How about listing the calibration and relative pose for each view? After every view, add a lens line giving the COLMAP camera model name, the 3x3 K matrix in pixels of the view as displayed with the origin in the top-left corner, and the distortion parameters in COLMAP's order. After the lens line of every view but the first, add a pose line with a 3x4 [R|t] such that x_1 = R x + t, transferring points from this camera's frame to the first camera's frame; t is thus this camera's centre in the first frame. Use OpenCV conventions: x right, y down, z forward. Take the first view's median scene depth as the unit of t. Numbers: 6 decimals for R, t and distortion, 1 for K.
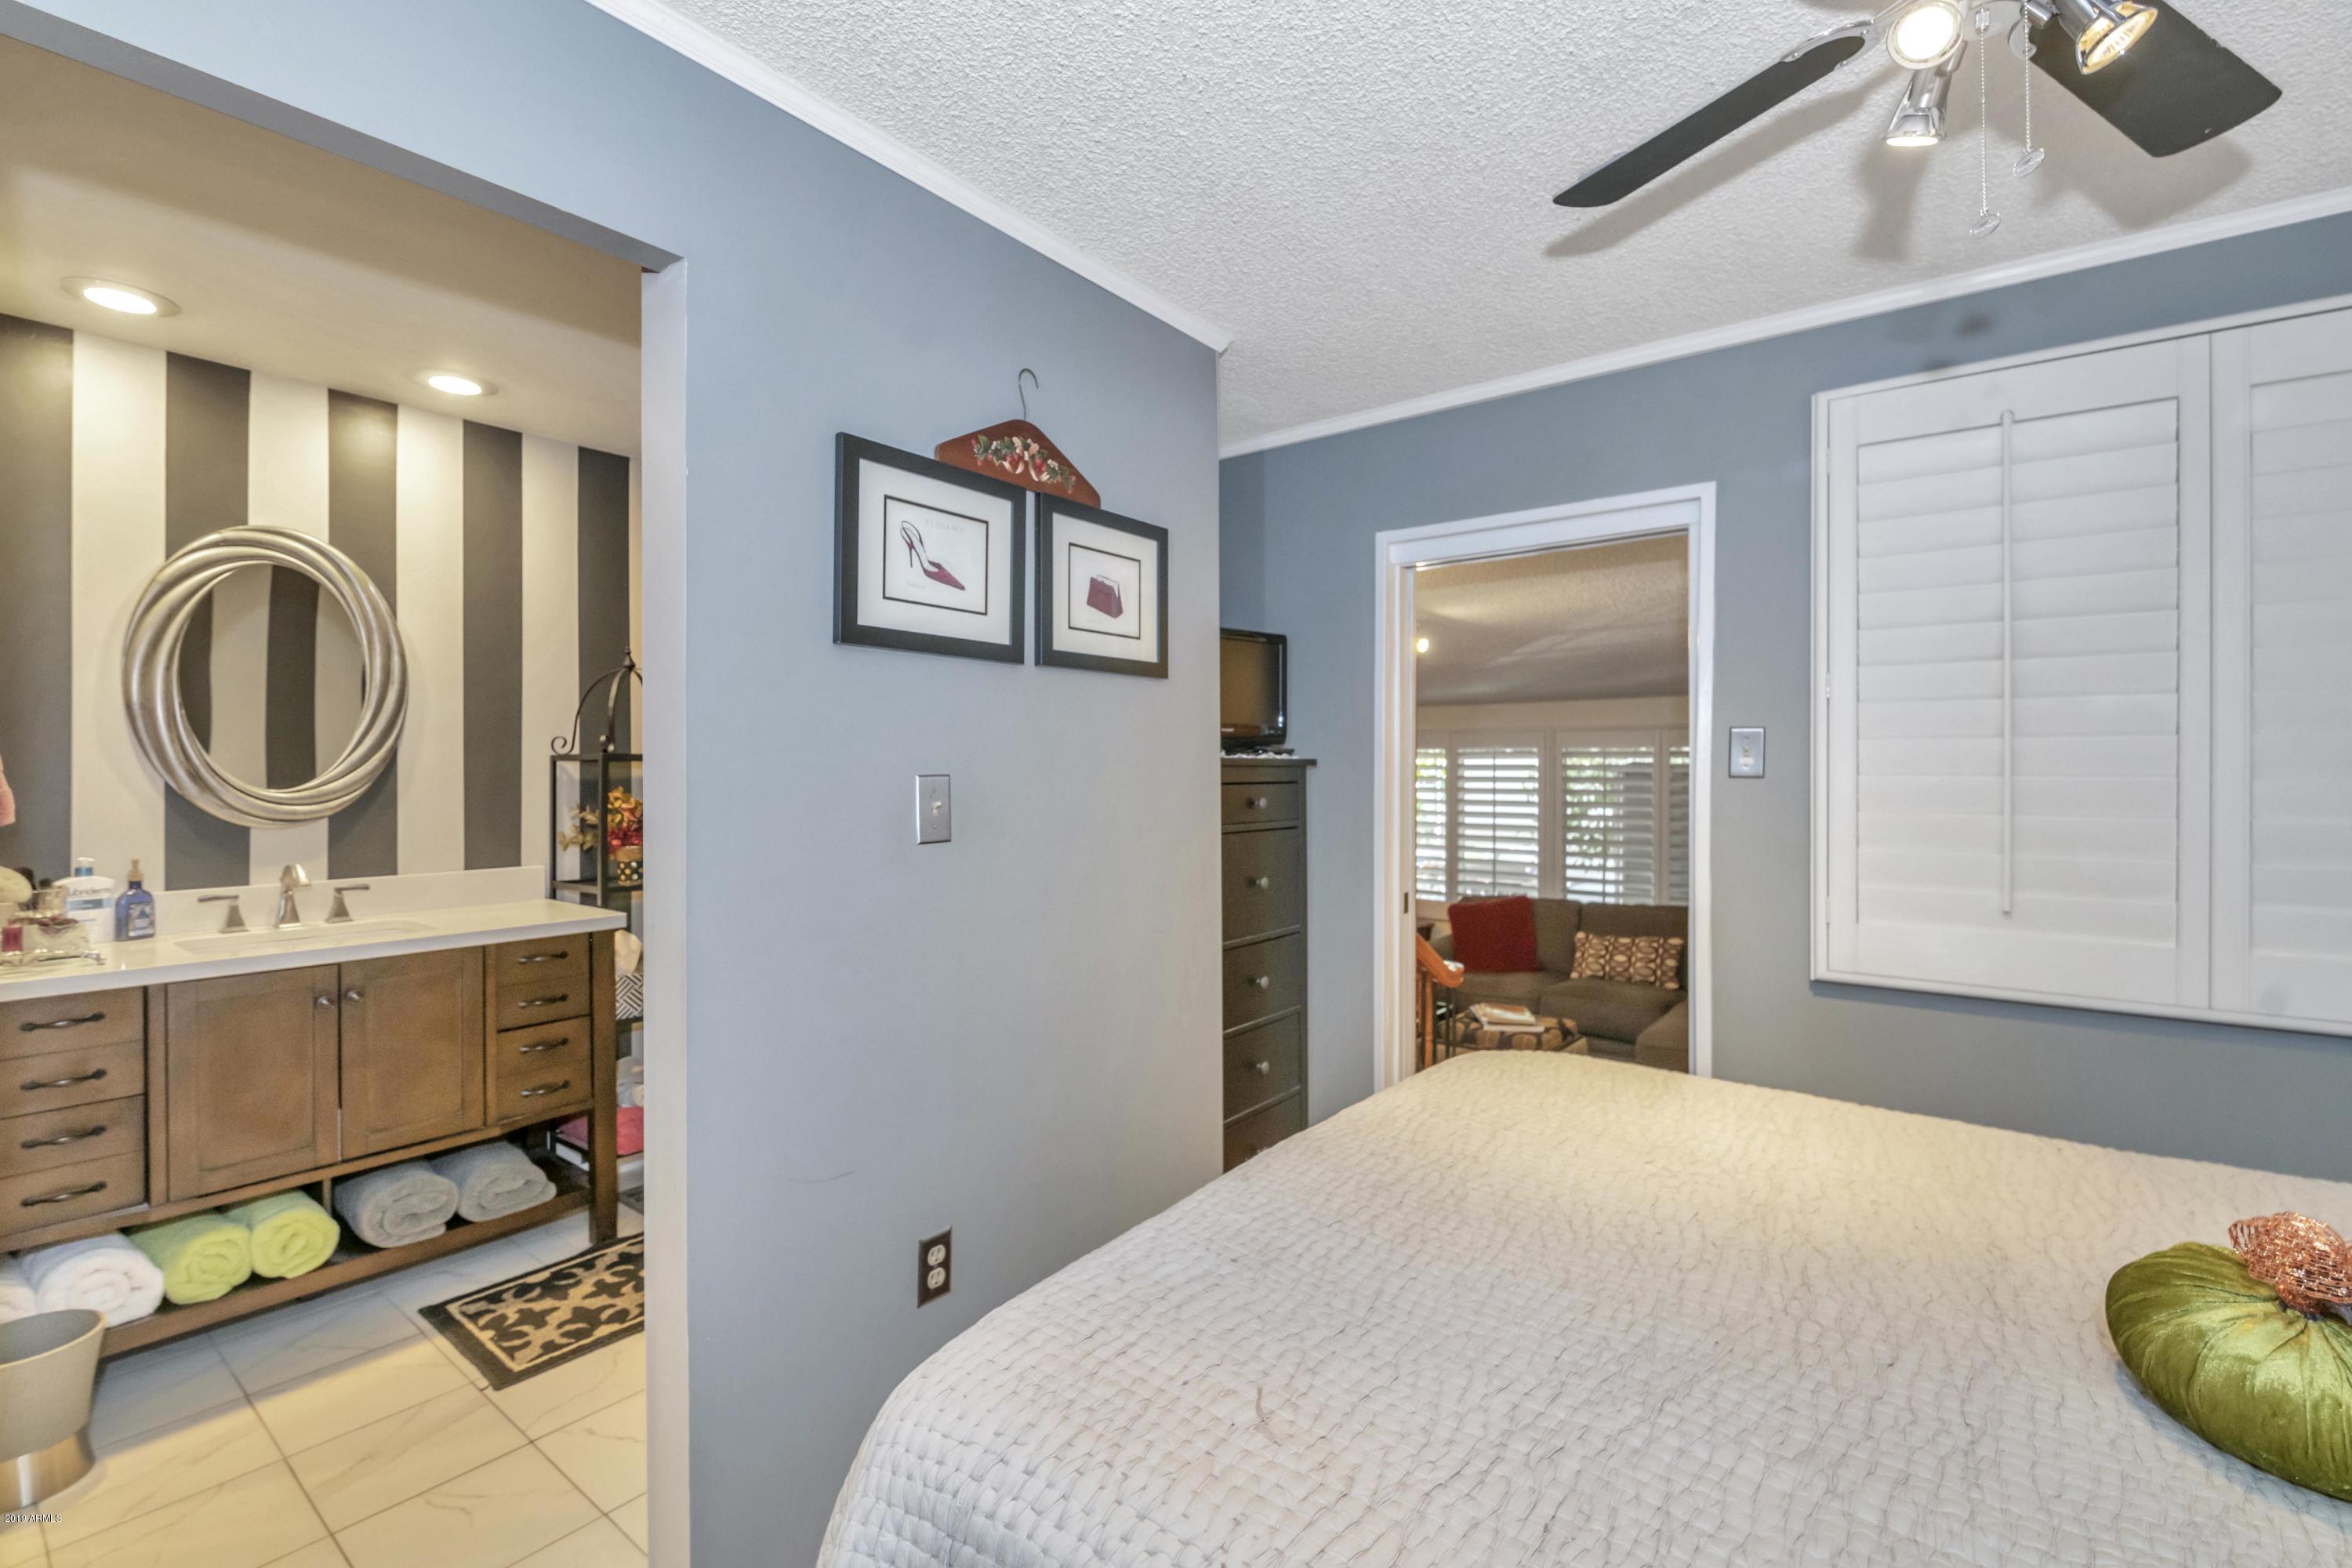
lens RADIAL K [[1030.9, 0, 1176.0], [0, 1030.9, 784.0], [0, 0, 1]] dist [0.002195, -0.009692]
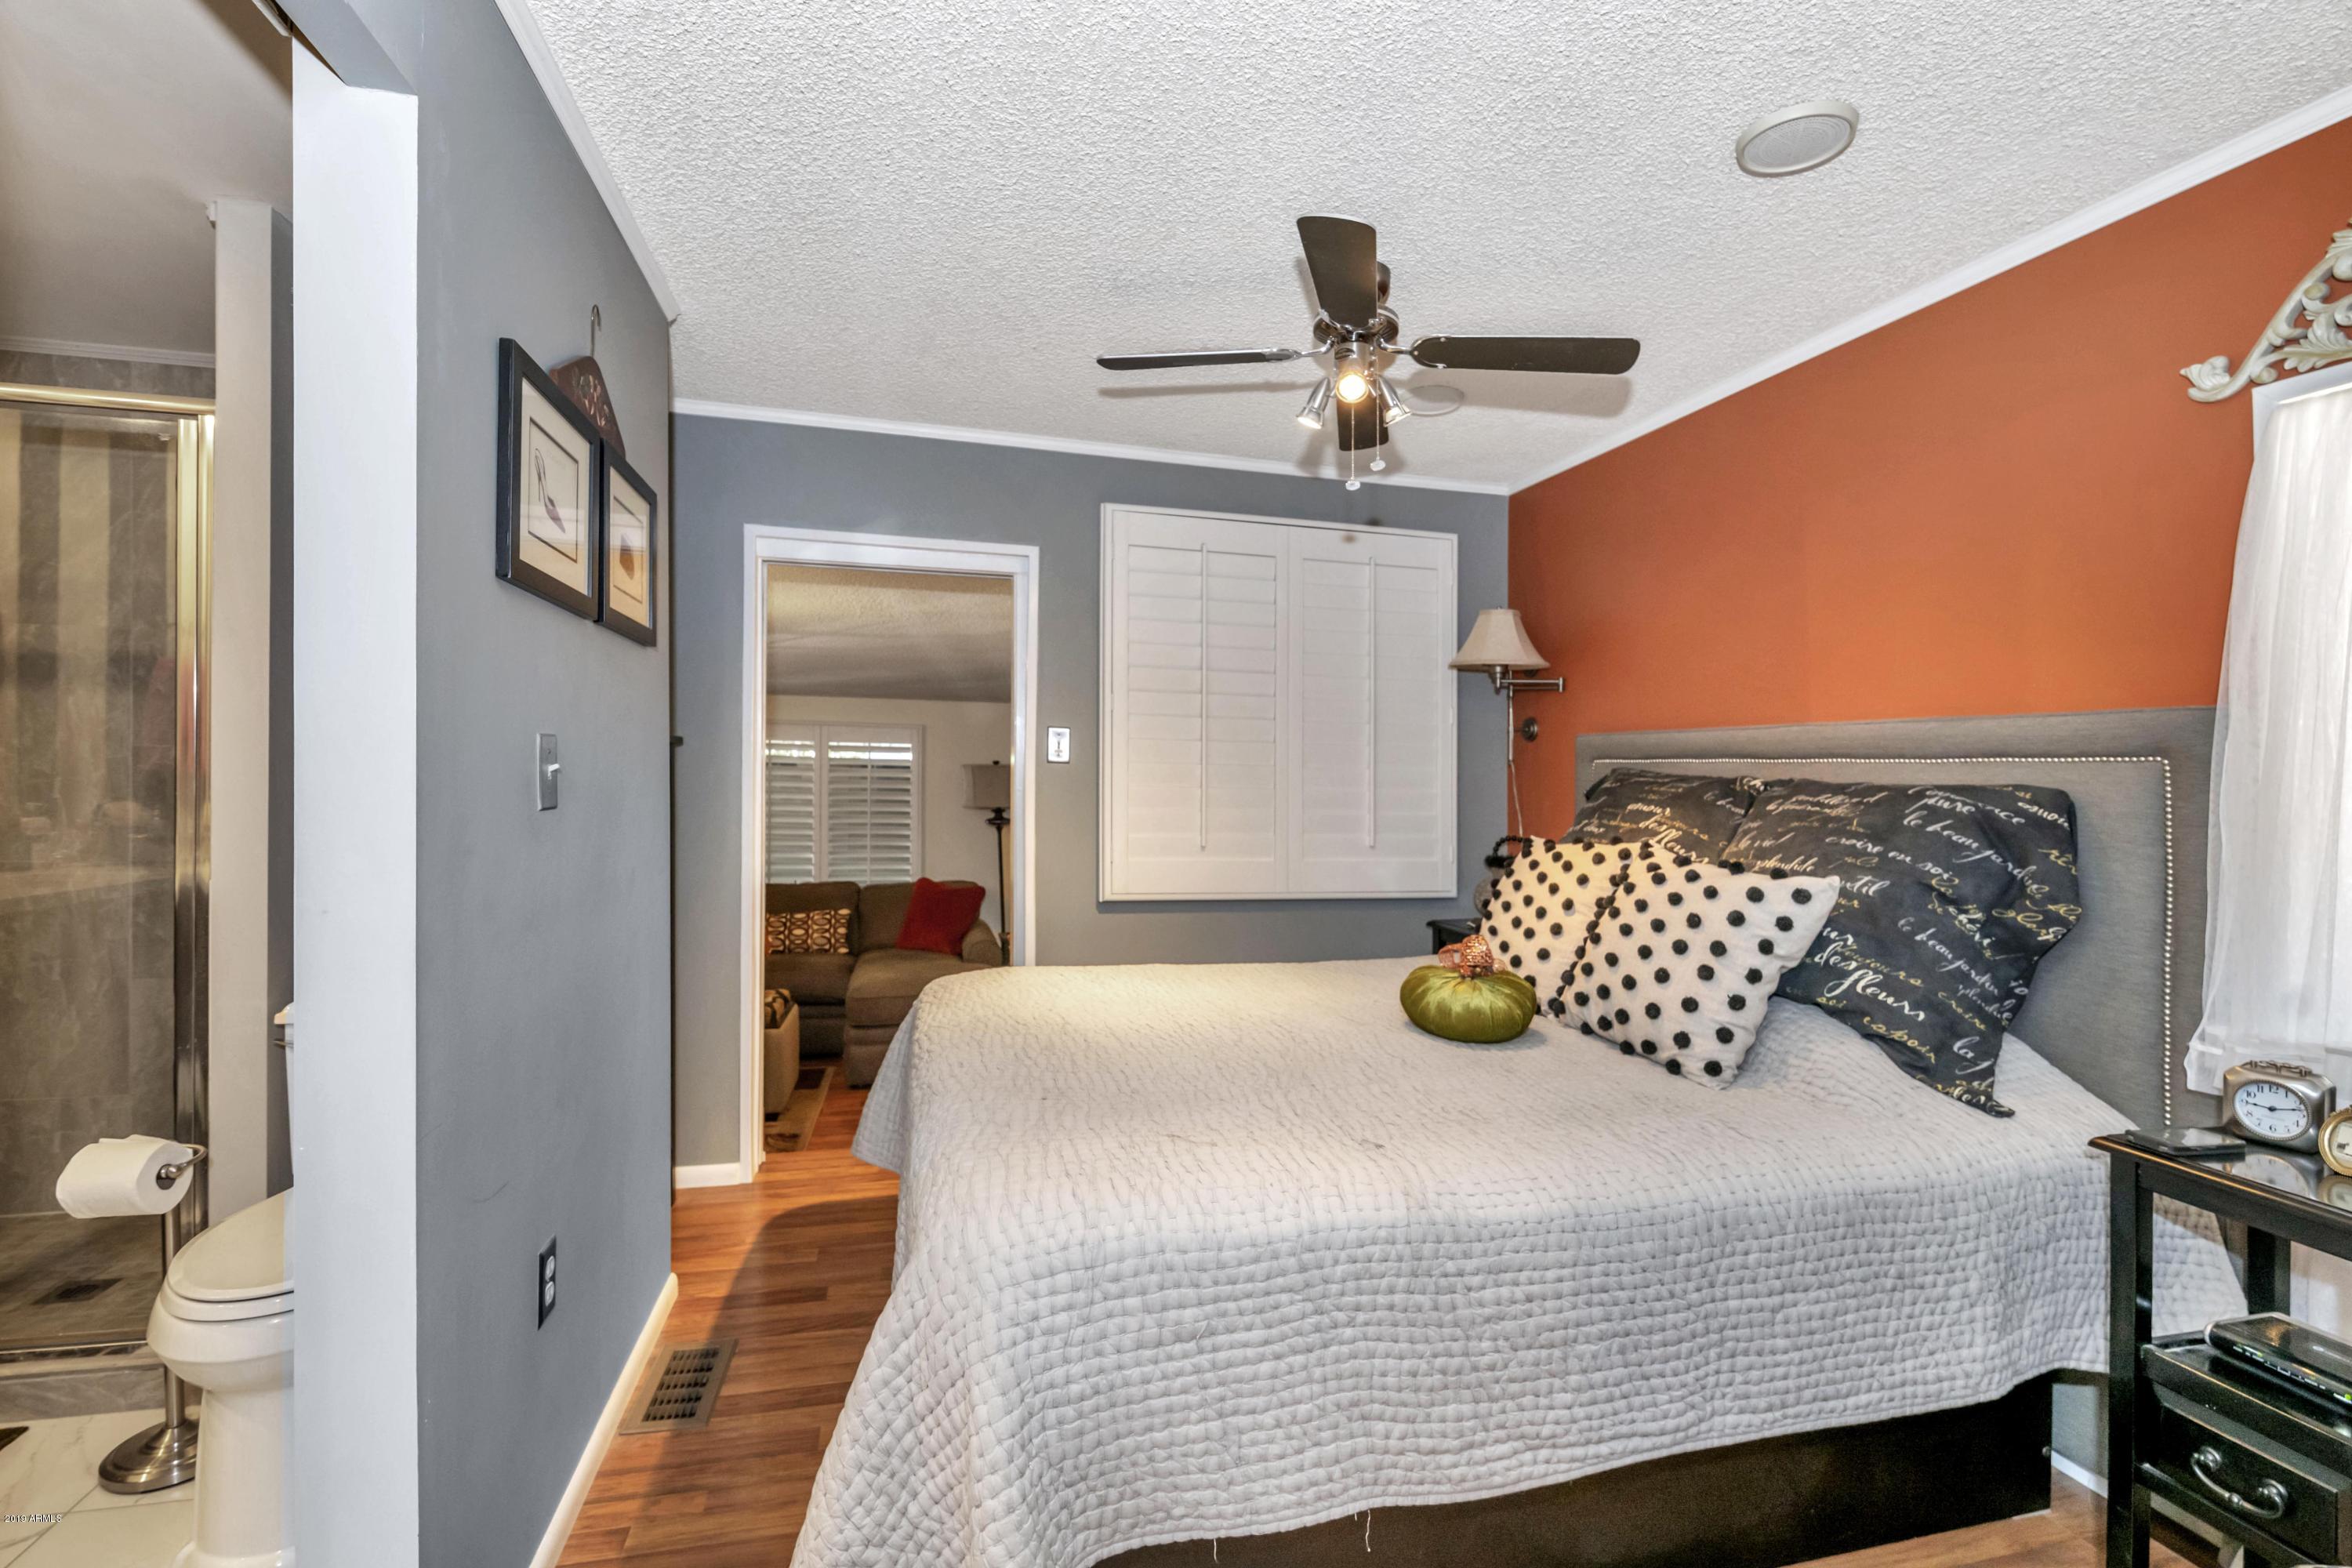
lens RADIAL K [[1030.9, 0, 1176.0], [0, 1030.9, 784.0], [0, 0, 1]] dist [0.002195, -0.009692]
pose [[0.617075, 0.006440, 0.786878, -0.483138], [-0.008547, 0.999962, -0.001481, 0.023886], [-0.786858, -0.005811, 0.617107, 0.010736]]
